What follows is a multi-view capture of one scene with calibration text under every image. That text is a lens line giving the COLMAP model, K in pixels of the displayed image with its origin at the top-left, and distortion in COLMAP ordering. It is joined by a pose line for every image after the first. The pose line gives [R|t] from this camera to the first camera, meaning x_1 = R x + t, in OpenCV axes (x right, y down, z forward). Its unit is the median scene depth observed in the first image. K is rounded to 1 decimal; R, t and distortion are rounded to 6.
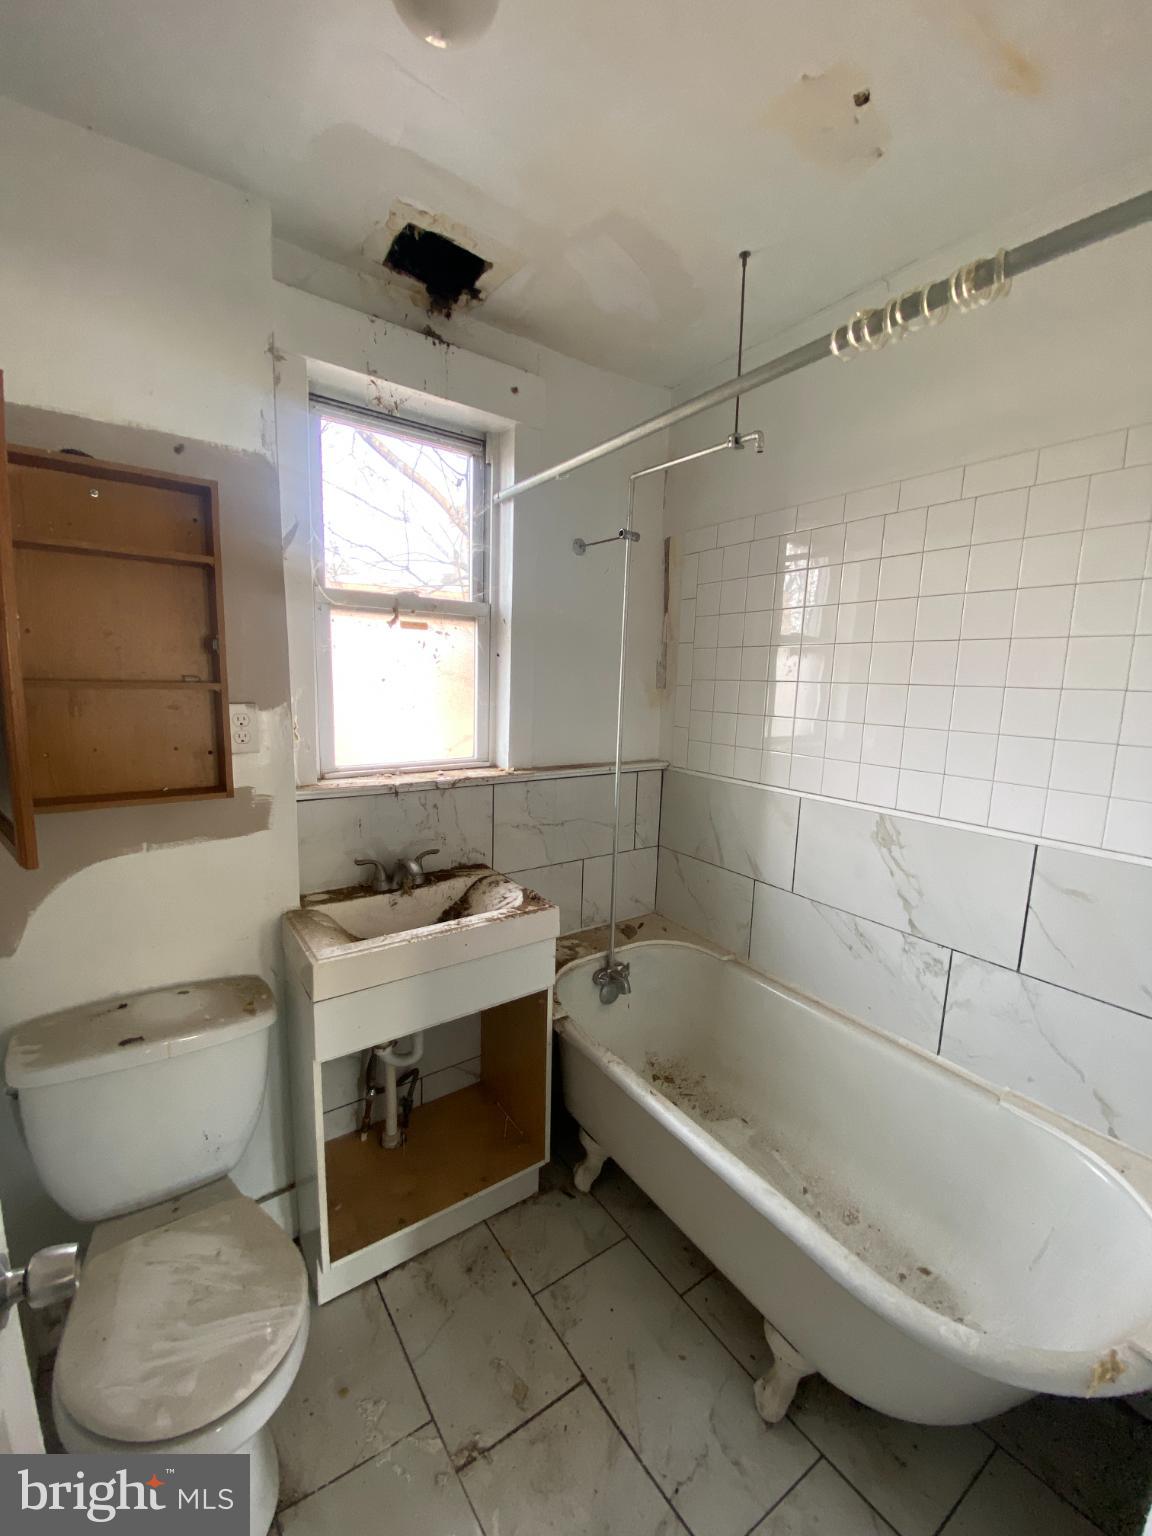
lens RADIAL K [[616.8, 0, 576.0], [0, 616.8, 768.0], [0, 0, 1]] dist [0.023342, -0.020863]
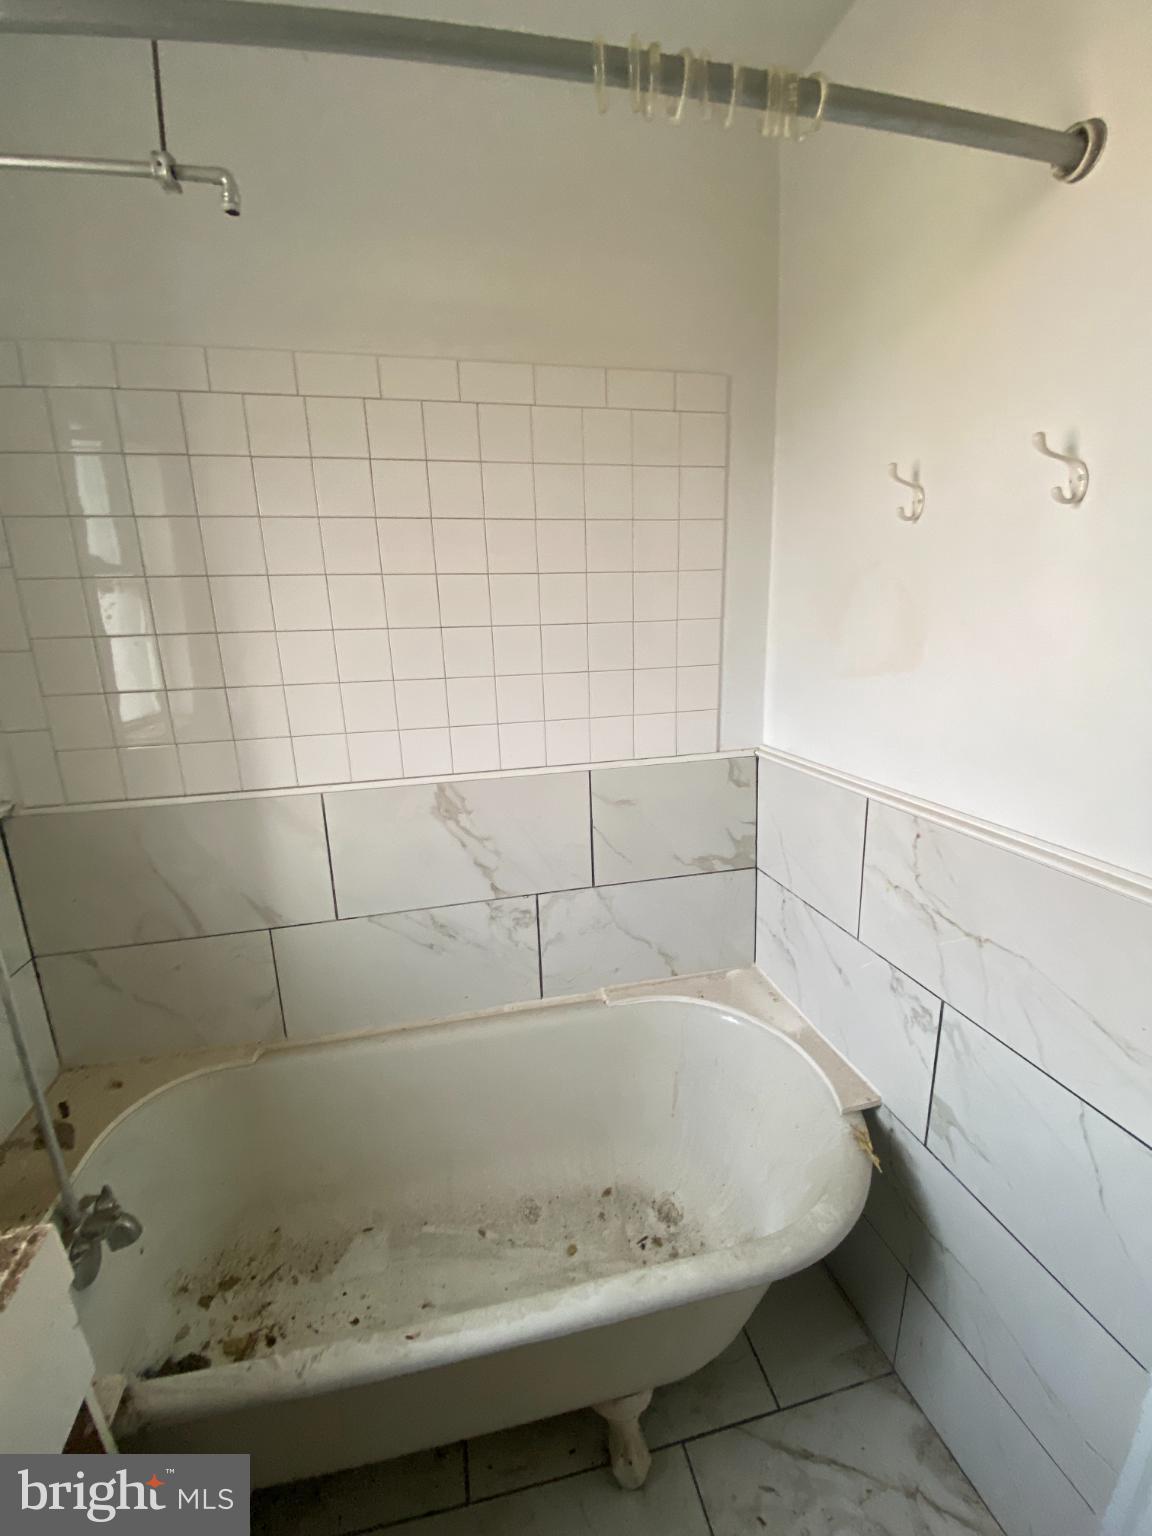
lens RADIAL K [[616.8, 0, 576.0], [0, 616.8, 768.0], [0, 0, 1]] dist [0.023342, -0.020863]
pose [[0.374241, -0.248142, 0.893515, -0.189233], [0.178506, 0.964790, 0.193171, -0.077358], [-0.909989, 0.087206, 0.405359, 0.492800]]
